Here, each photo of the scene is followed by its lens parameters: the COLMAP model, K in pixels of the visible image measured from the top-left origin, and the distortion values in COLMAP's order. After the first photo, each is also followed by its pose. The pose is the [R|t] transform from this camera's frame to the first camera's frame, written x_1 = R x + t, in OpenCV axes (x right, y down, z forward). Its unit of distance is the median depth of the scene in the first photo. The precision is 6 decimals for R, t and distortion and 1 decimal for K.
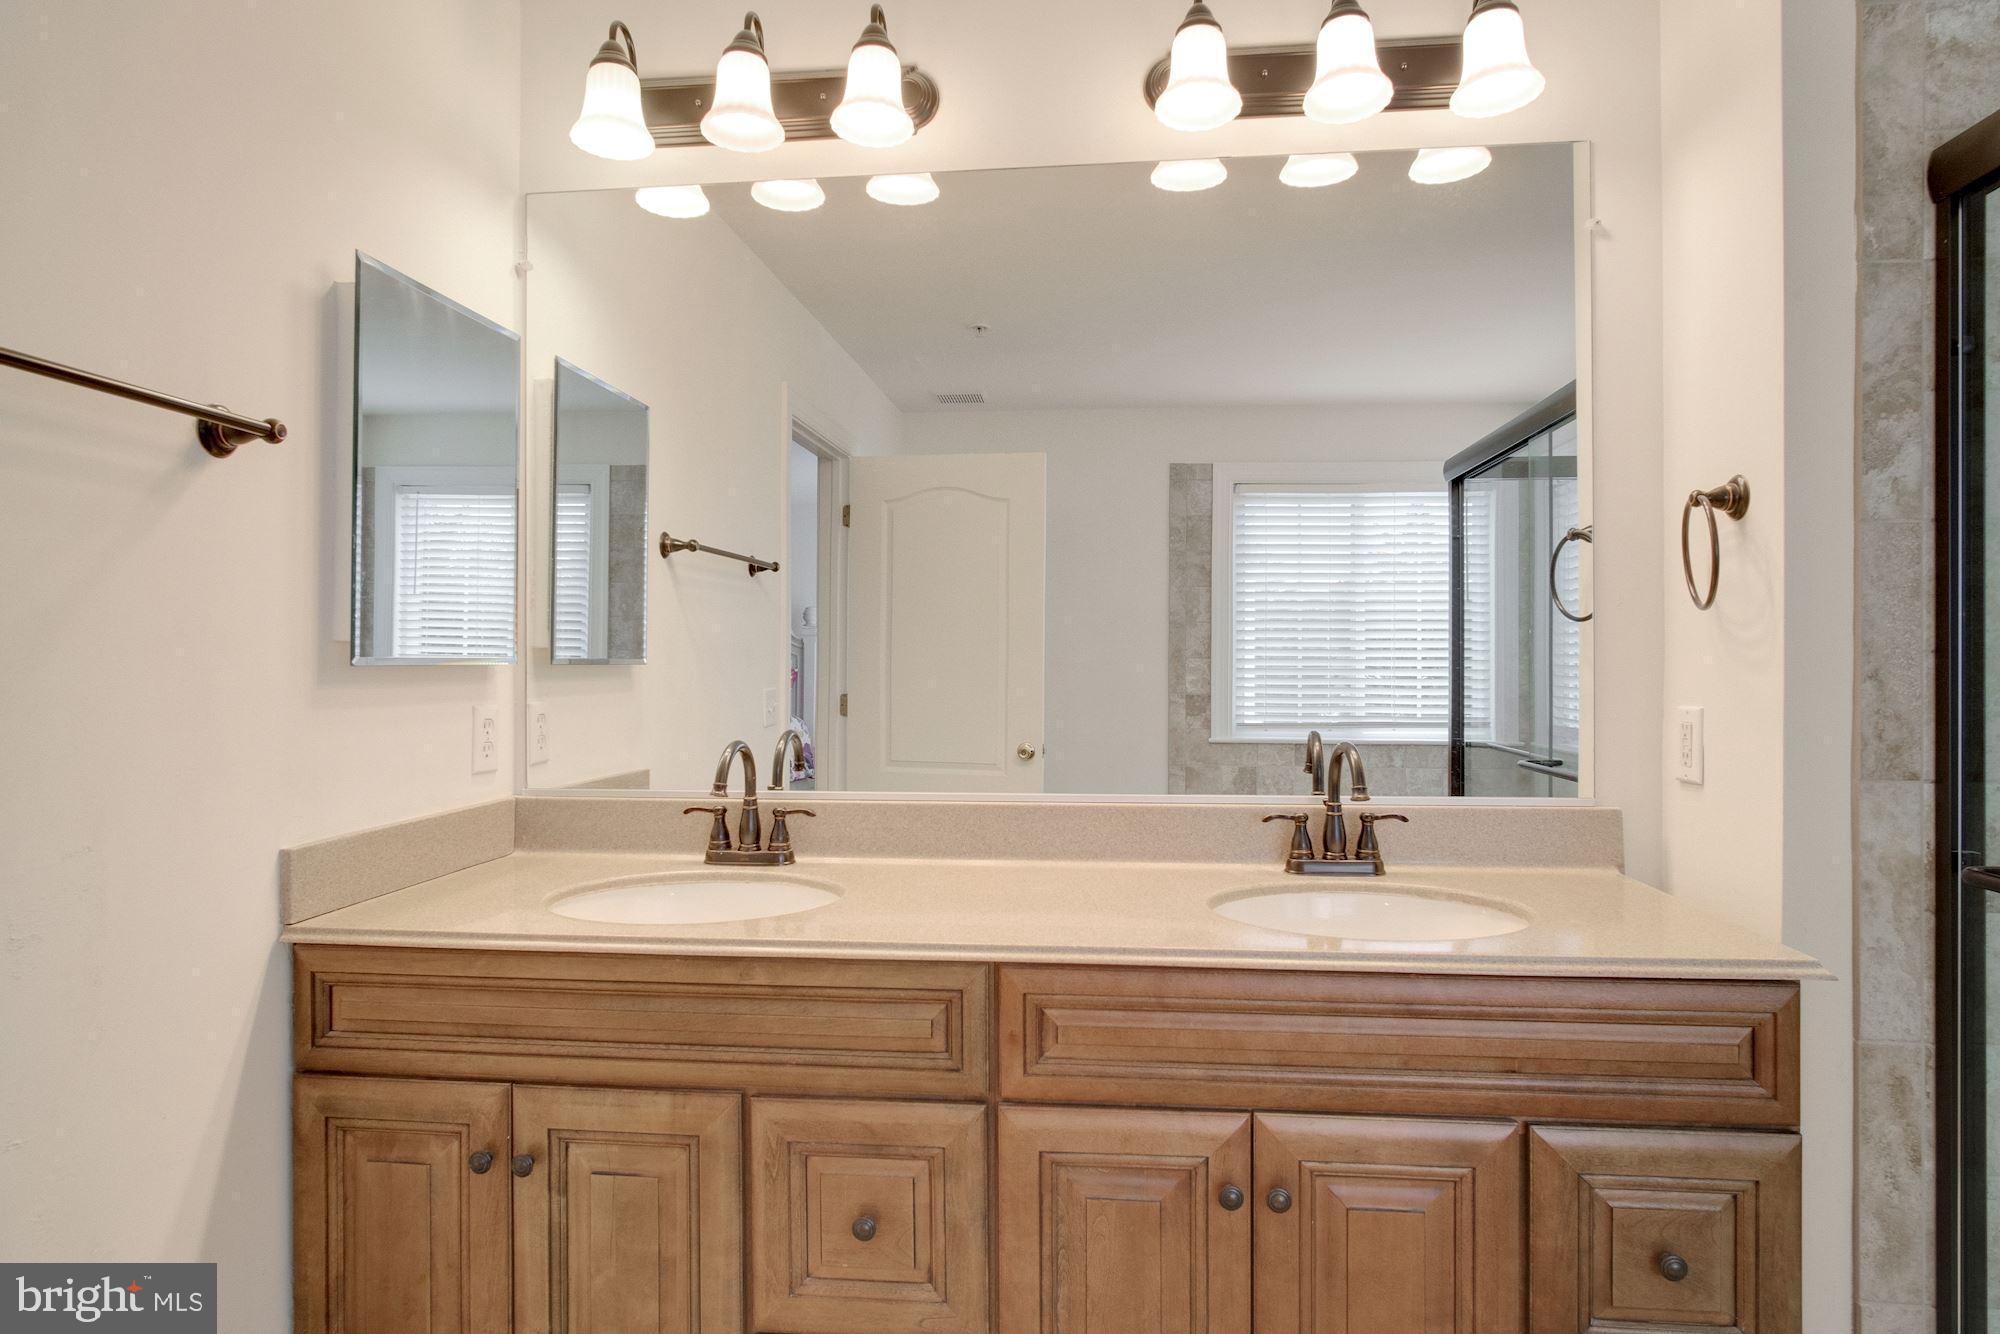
lens RADIAL K [[1104.5, 0, 1000.0], [0, 1104.5, 667.0], [0, 0, 1]] dist [-0.015274, 0.002426]
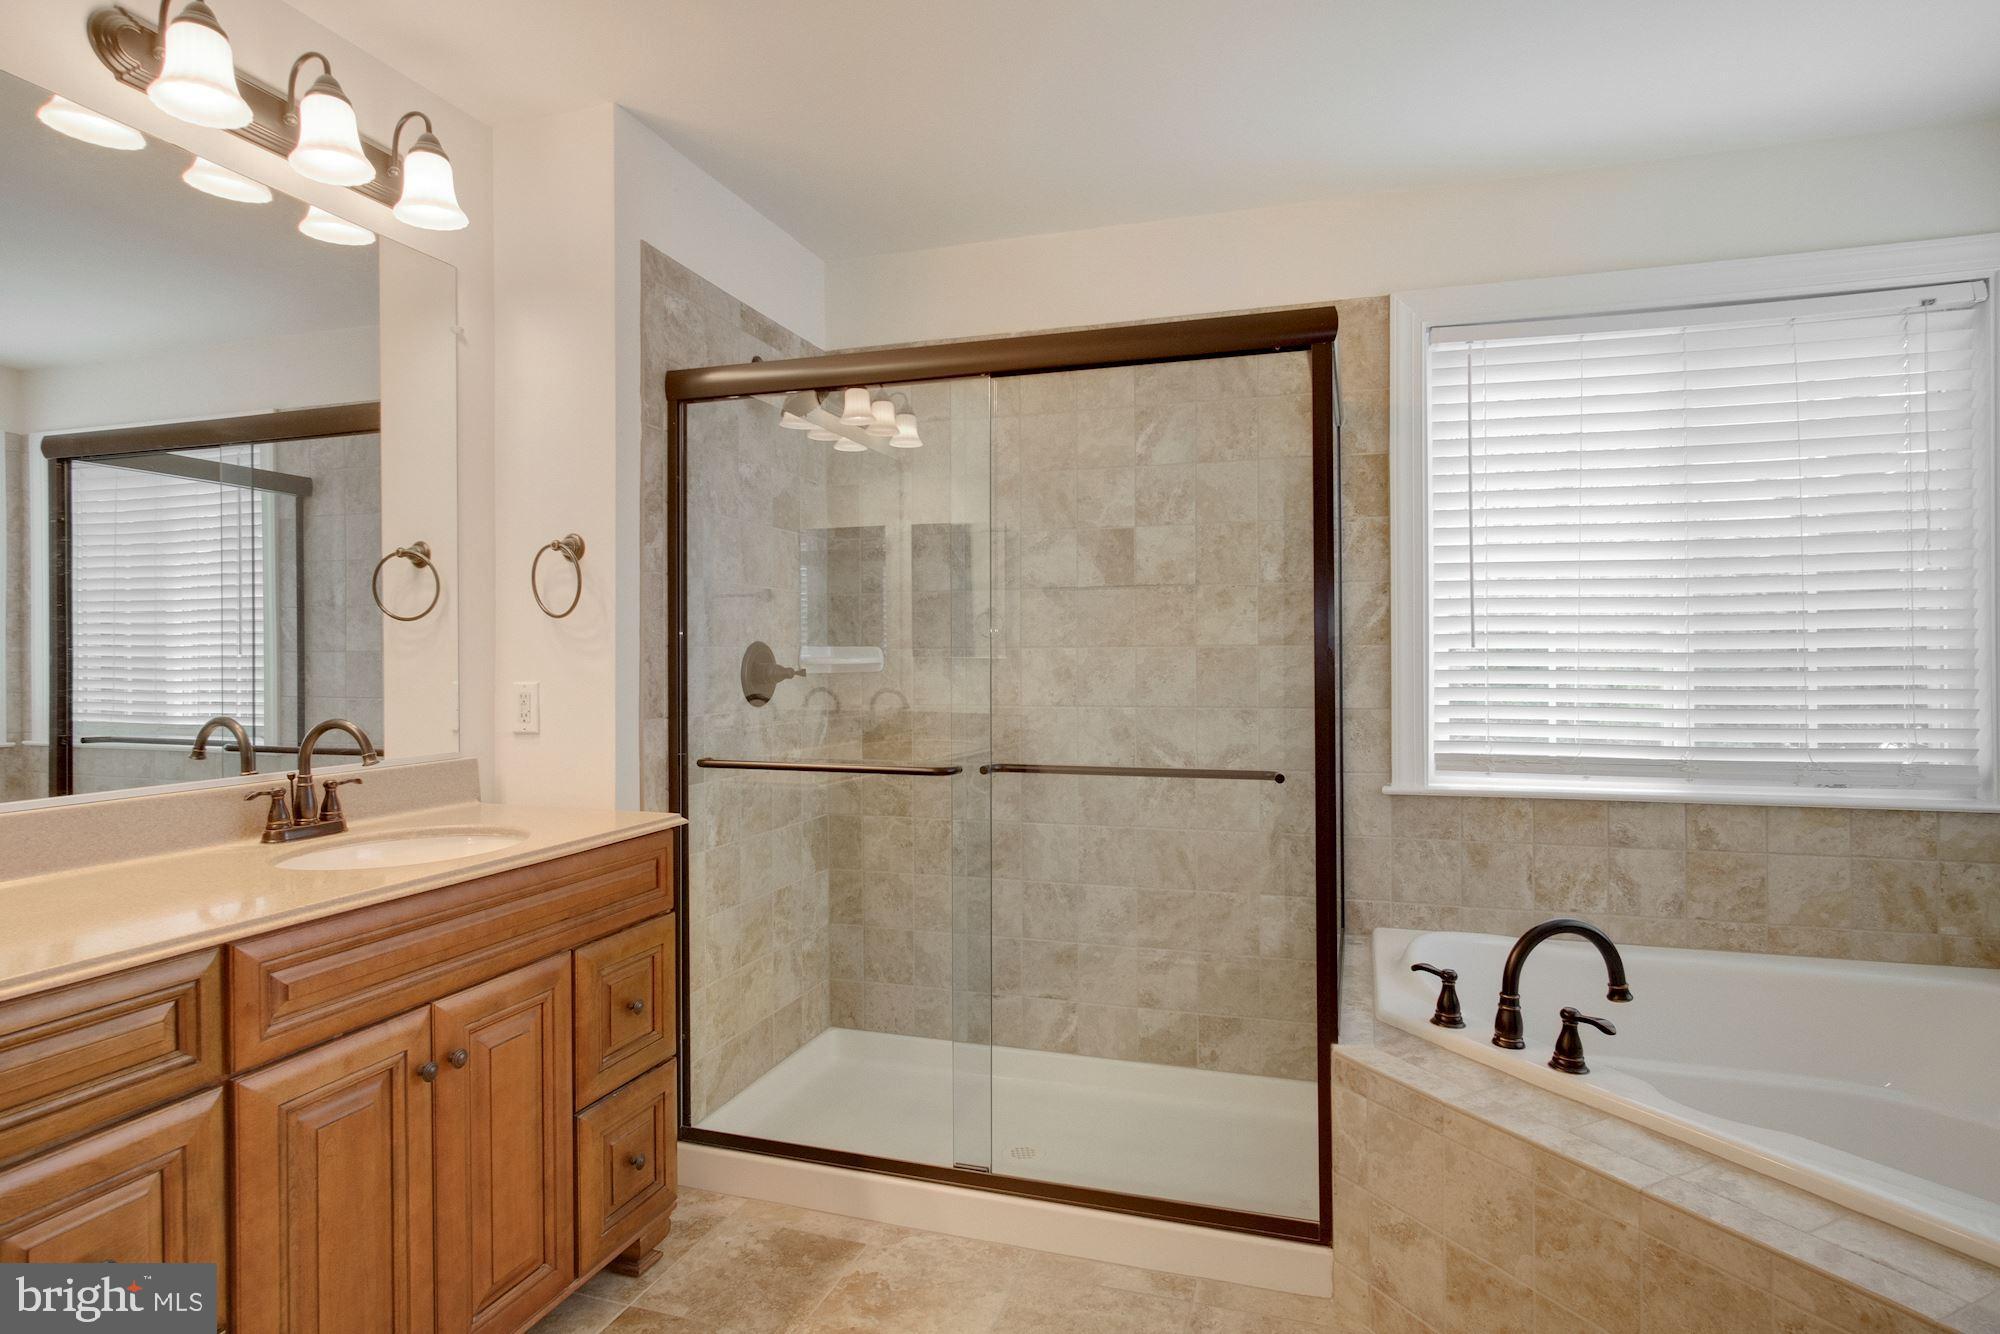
lens RADIAL K [[1082.8, 0, 1002.0], [0, 1082.8, 657.5], [0, 0, 1]] dist [-0.022203, 0.000587]
pose [[0.202673, -0.002855, 0.979242, -0.798019], [0.004001, 0.999990, 0.002087, 0.003345], [-0.979238, 0.003495, 0.202682, 0.090528]]
